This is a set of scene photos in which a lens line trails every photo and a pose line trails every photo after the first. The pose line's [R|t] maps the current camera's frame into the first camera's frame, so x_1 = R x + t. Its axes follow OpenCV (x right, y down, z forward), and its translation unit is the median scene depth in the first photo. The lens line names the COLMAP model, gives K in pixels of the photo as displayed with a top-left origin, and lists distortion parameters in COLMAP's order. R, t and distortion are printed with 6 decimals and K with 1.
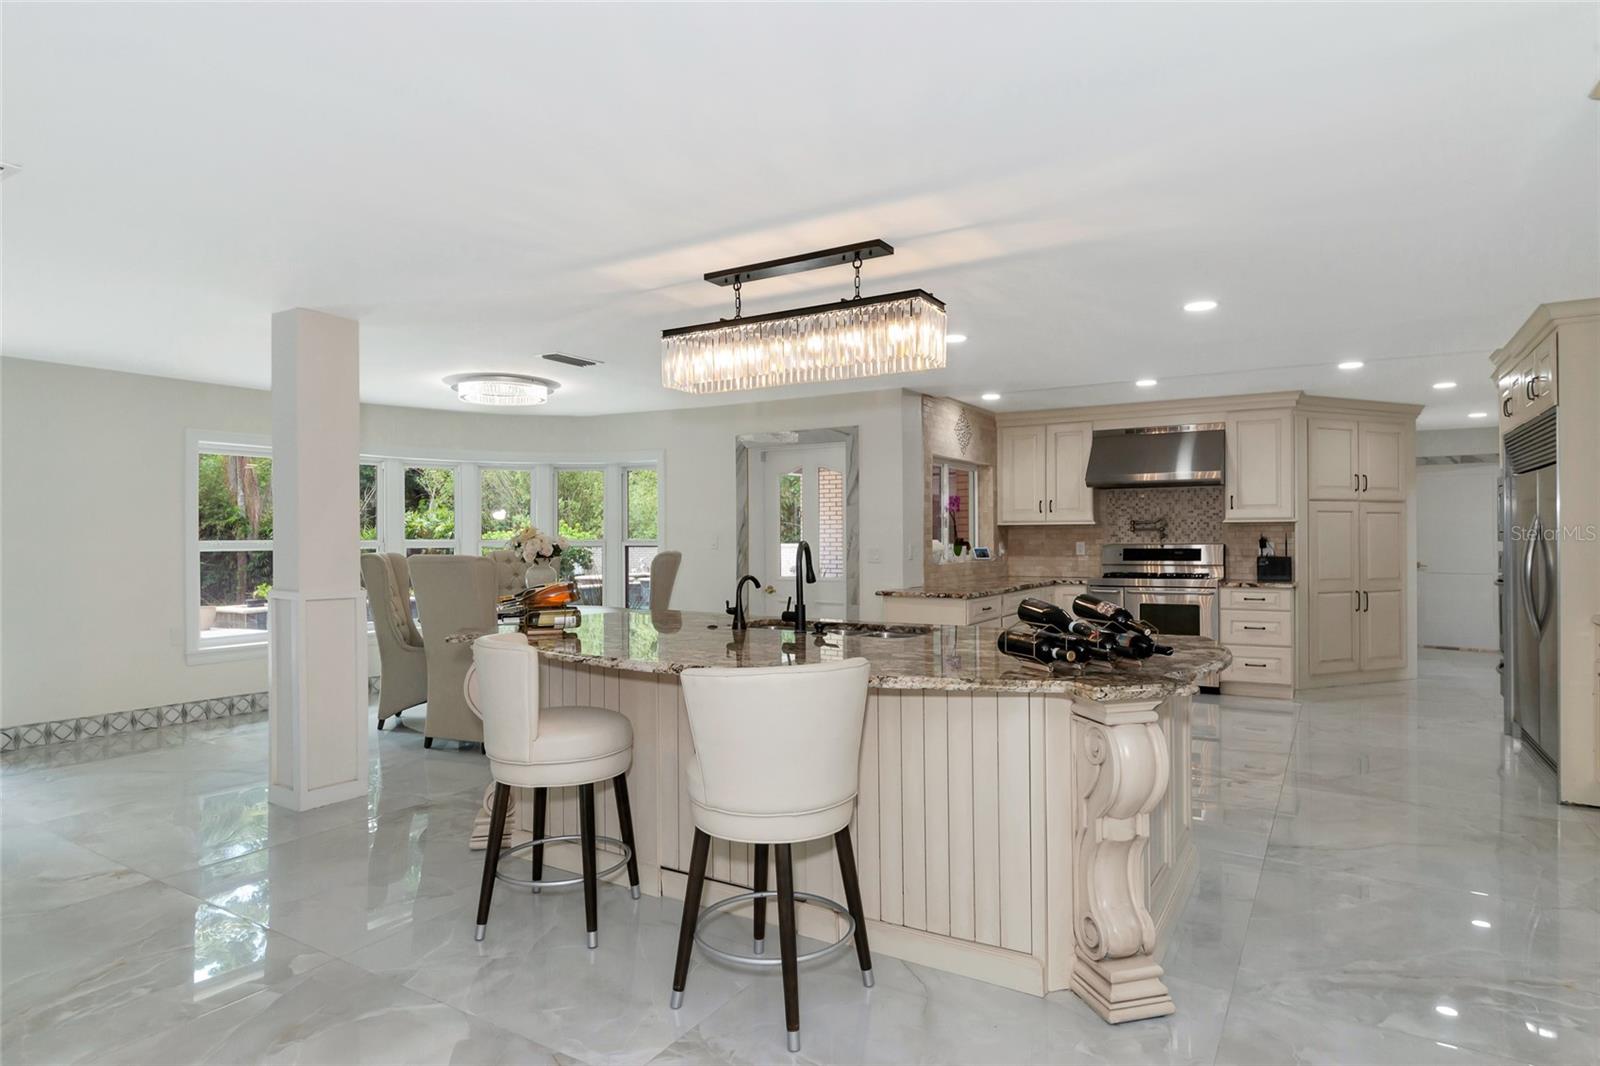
lens RADIAL K [[892.7, 0, 800.0], [0, 892.7, 533.0], [0, 0, 1]] dist [0.003303, 0.000480]
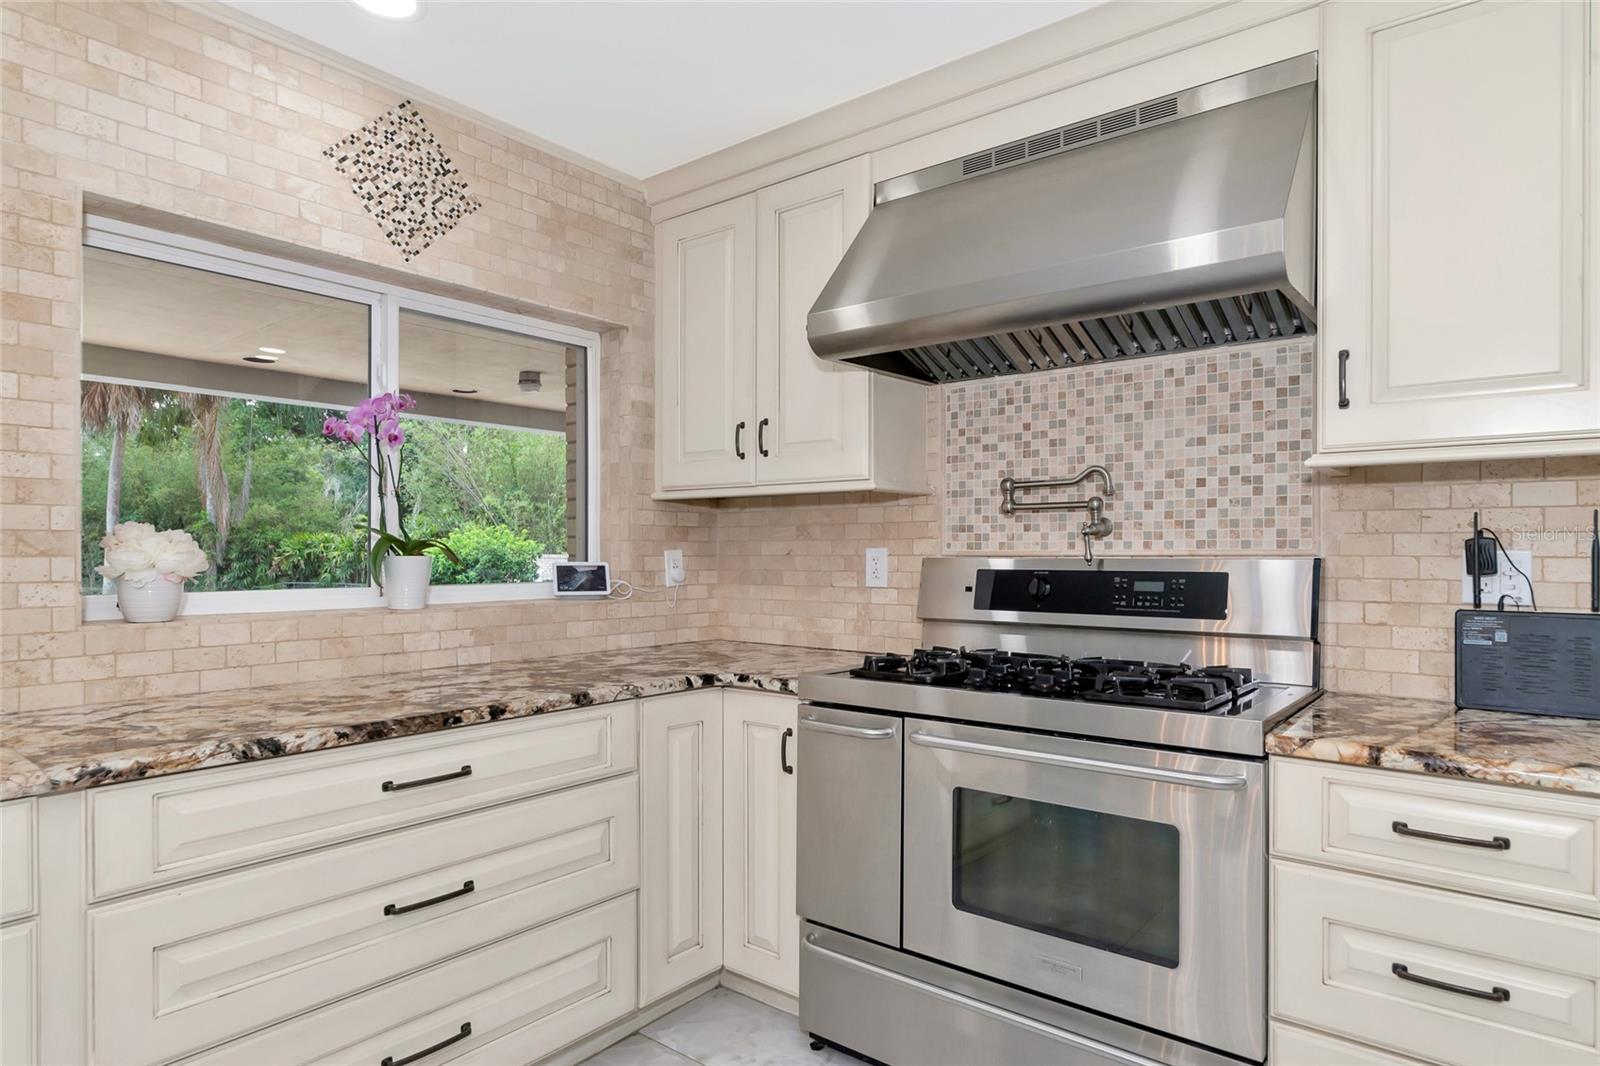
lens RADIAL K [[928.8, 0, 800.0], [0, 928.8, 533.0], [0, 0, 1]] dist [0.011181, -0.000549]
pose [[0.992448, 0.007507, -0.122433, 0.367640], [-0.009515, 0.999830, -0.015824, 0.011316], [0.122294, 0.016870, 0.992351, 0.729933]]
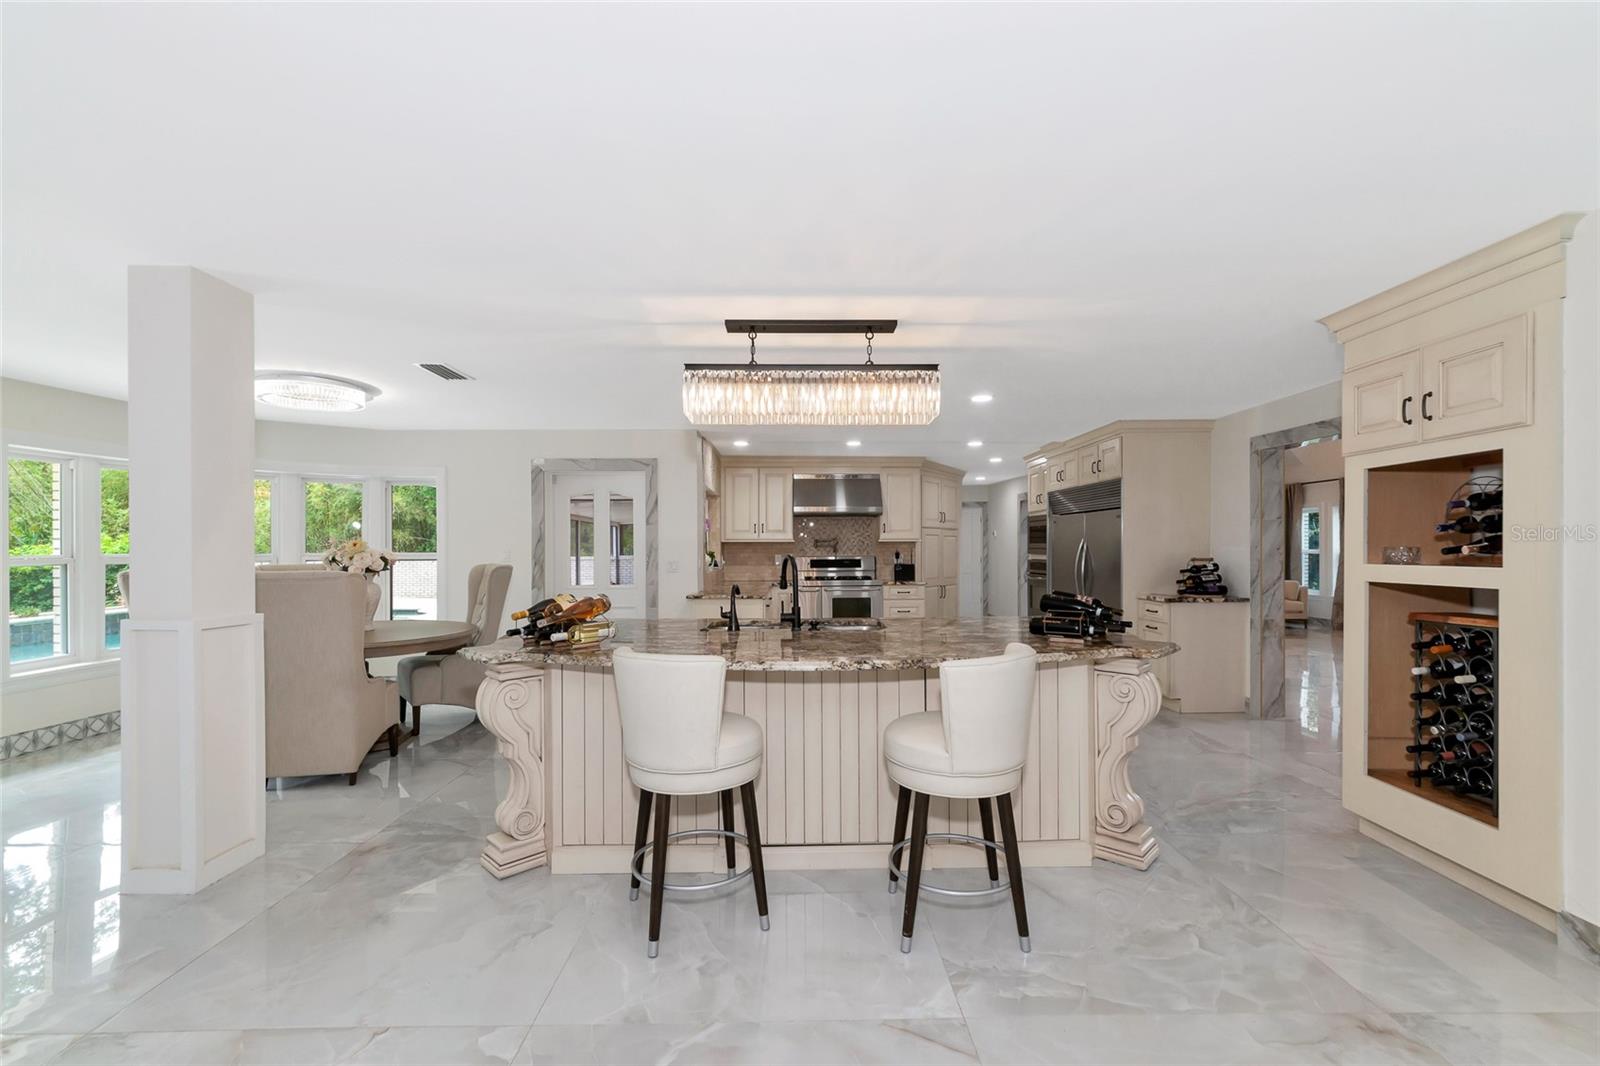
lens RADIAL K [[685.8, 0, 800.0], [0, 685.8, 533.0], [0, 0, 1]] dist [0.050755, 0.000008]
pose [[0.841536, 0.015026, 0.539992, -0.252622], [-0.003087, 0.999730, -0.023009, 0.000878], [-0.540192, 0.017696, 0.841356, 0.108567]]
